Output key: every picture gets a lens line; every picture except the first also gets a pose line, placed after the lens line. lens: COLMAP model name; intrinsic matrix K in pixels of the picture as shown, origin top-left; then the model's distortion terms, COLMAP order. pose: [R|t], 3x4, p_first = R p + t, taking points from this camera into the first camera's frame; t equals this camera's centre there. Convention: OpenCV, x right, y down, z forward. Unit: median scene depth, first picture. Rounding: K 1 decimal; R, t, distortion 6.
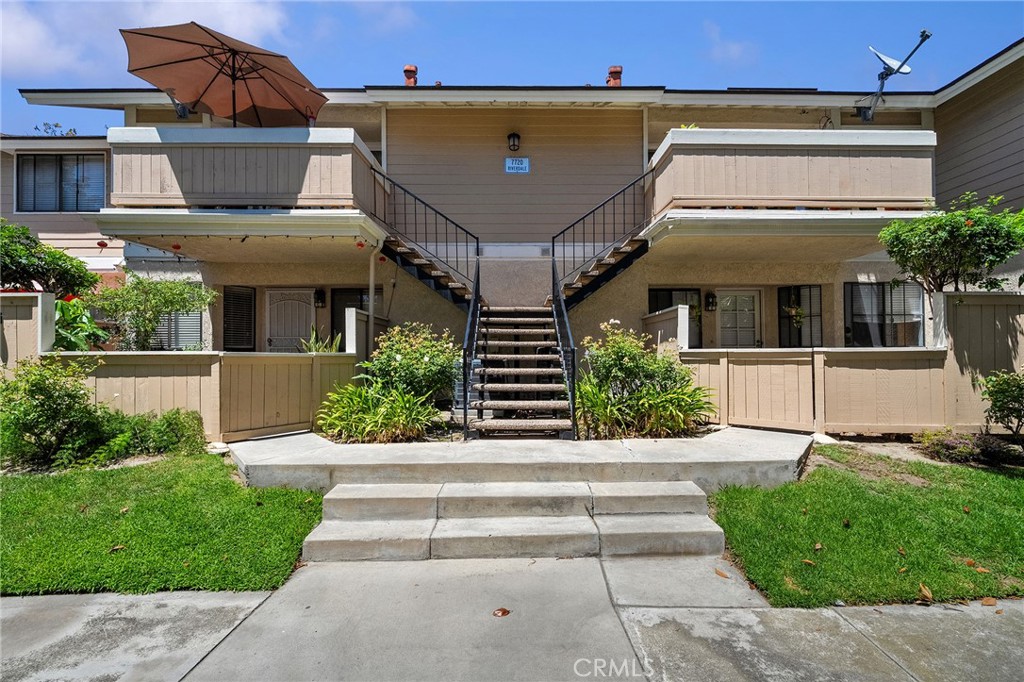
lens RADIAL K [[429.3, 0, 537.7], [0, 429.3, 343.8], [0, 0, 1]] dist [-0.002033, -0.000143]
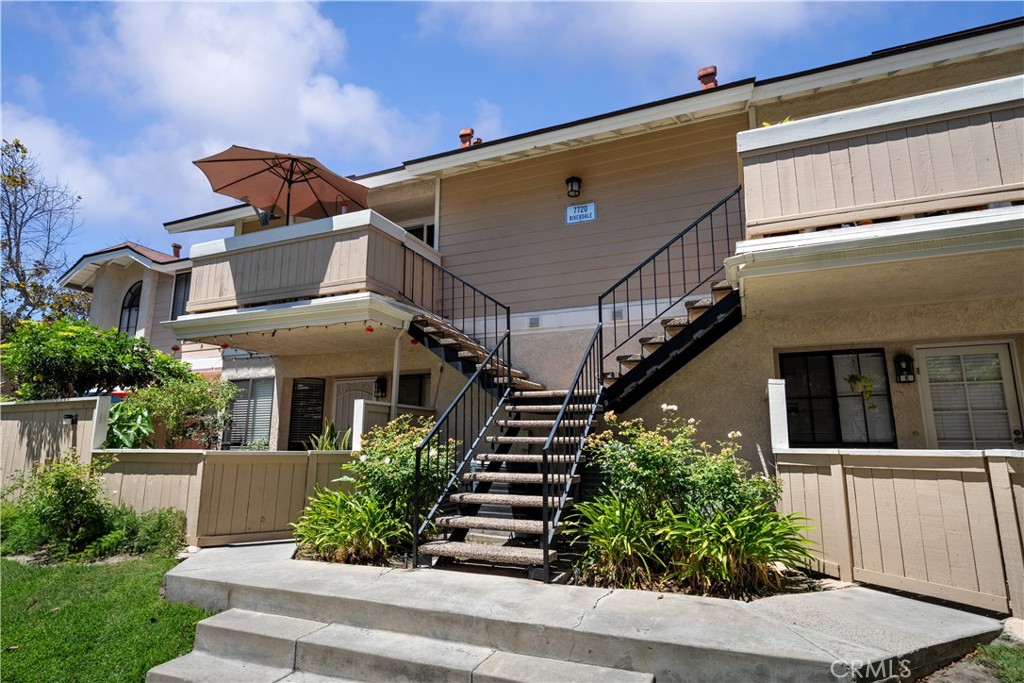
lens RADIAL K [[542.4, 0, 512.0], [0, 542.4, 341.5], [0, 0, 1]] dist [0.001772, -0.000204]
pose [[0.913139, -0.072768, -0.401100, 0.316813], [0.005314, 0.985980, -0.166780, -0.012082], [0.407613, 0.150162, 0.900724, 0.091315]]
